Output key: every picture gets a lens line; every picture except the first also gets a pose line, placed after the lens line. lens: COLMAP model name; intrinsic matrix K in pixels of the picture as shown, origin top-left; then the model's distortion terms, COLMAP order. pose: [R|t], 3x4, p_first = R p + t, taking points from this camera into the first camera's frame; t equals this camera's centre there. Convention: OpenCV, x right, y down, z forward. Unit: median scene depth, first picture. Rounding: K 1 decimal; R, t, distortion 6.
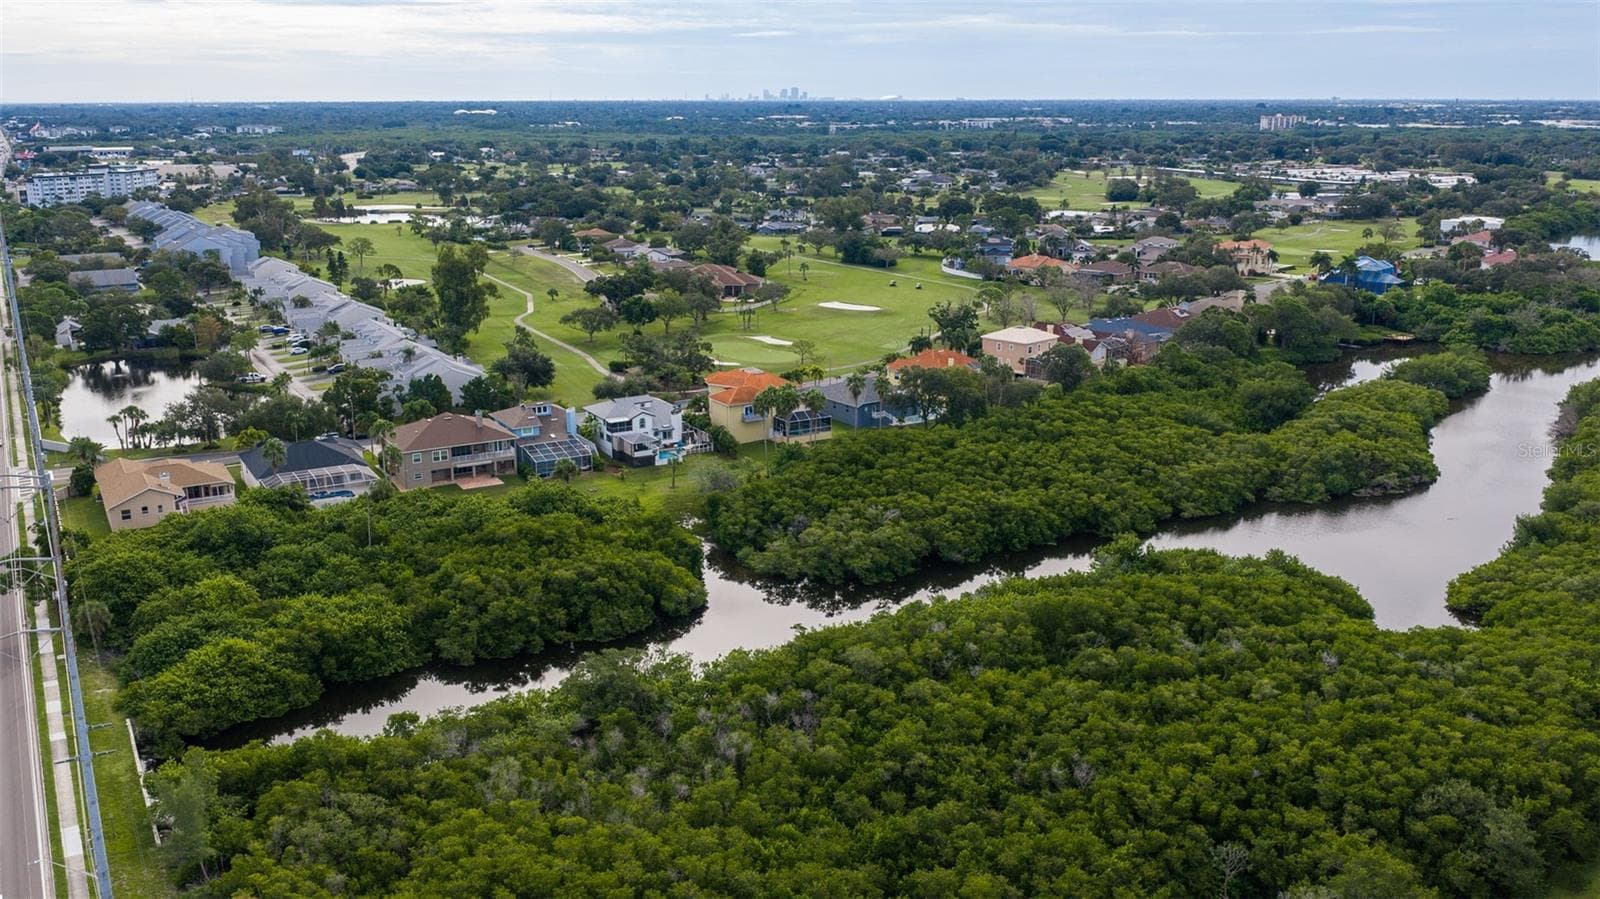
lens RADIAL K [[1346.6, 0, 800.0], [0, 1346.6, 449.5], [0, 0, 1]] dist [0.036758, -0.084811]
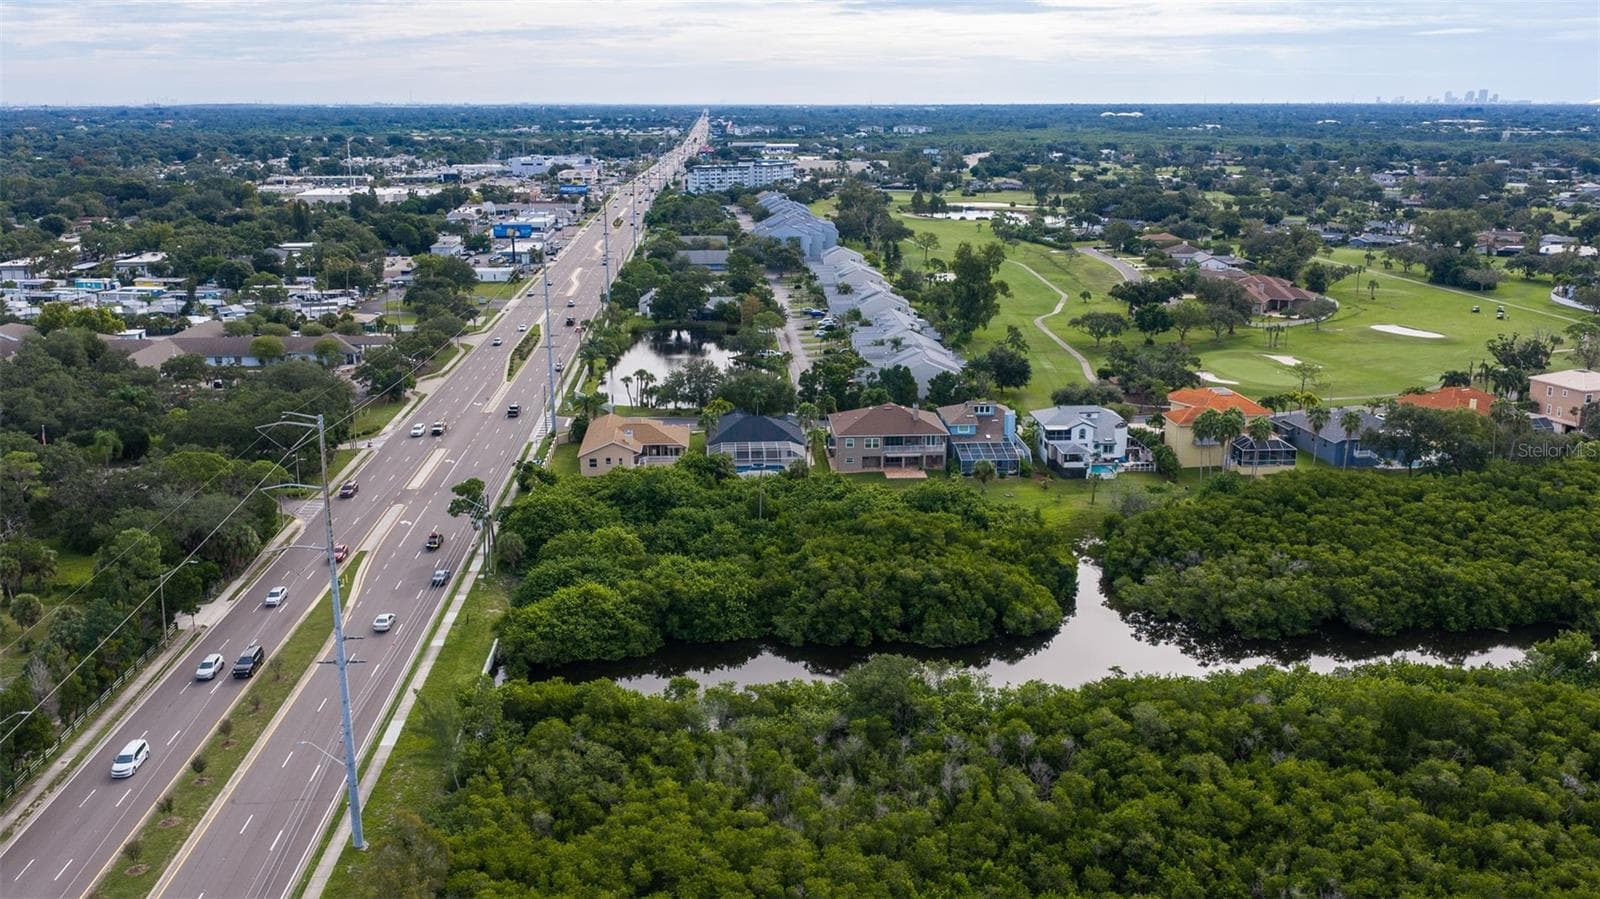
lens RADIAL K [[1329.6, 0, 800.0], [0, 1329.6, 449.5], [0, 0, 1]] dist [0.031434, -0.068190]
pose [[0.894132, 0.114934, -0.432803, 0.116324], [-0.114401, 0.993057, 0.027372, -0.011302], [0.432945, 0.025039, 0.901073, 0.053014]]
